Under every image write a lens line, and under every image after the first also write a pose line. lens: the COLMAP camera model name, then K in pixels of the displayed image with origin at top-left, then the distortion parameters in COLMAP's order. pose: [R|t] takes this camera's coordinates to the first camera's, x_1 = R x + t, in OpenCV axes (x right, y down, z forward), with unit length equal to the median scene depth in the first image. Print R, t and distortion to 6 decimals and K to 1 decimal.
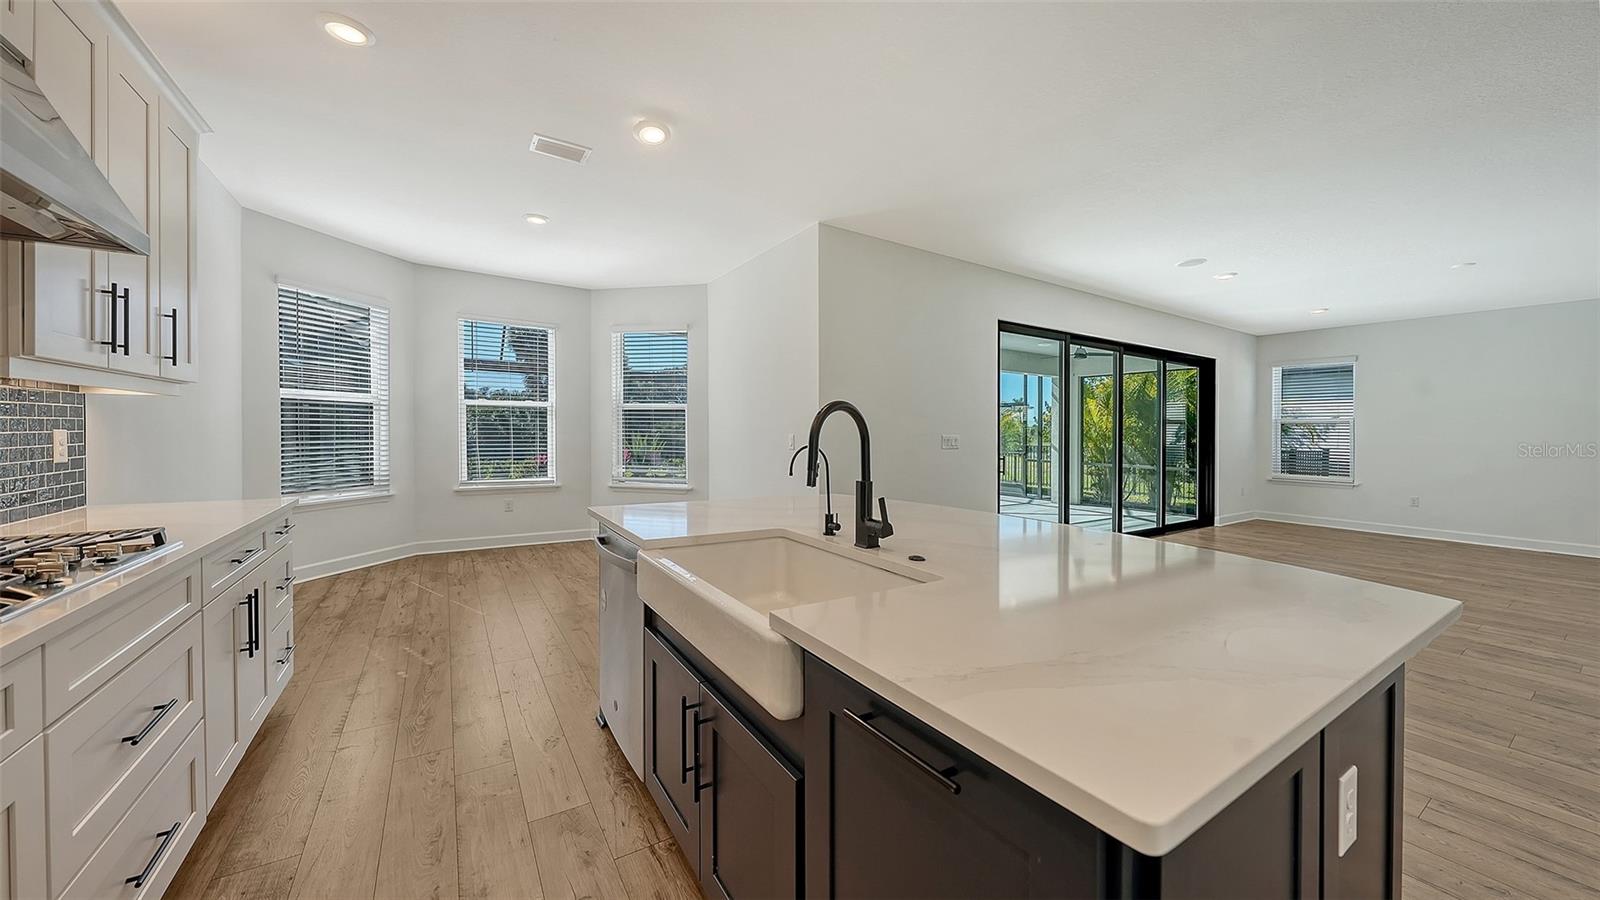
lens RADIAL K [[559.7, 0, 798.1], [0, 559.7, 429.8], [0, 0, 1]] dist [-0.005903, 0.000278]
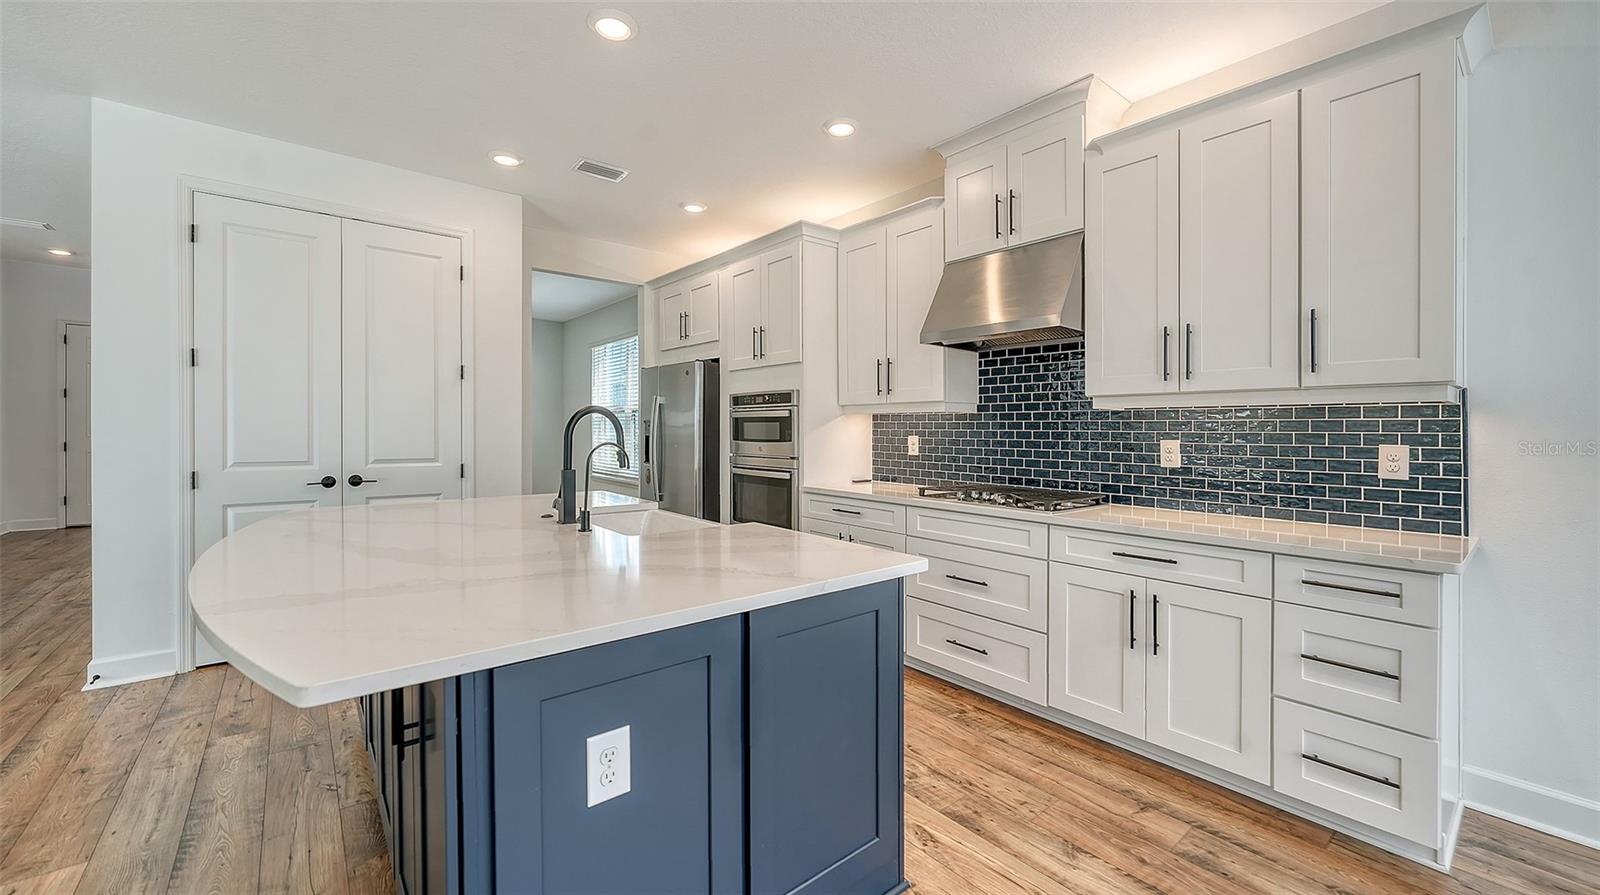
lens RADIAL K [[612.9, 0, 790.7], [0, 612.9, 436.4], [0, 0, 1]] dist [-0.010264, 0.000795]
pose [[-0.993257, -0.023265, -0.113572, -0.067074], [-0.023854, 0.999708, 0.003823, 0.002758], [0.113450, 0.006506, -0.993522, 0.820139]]
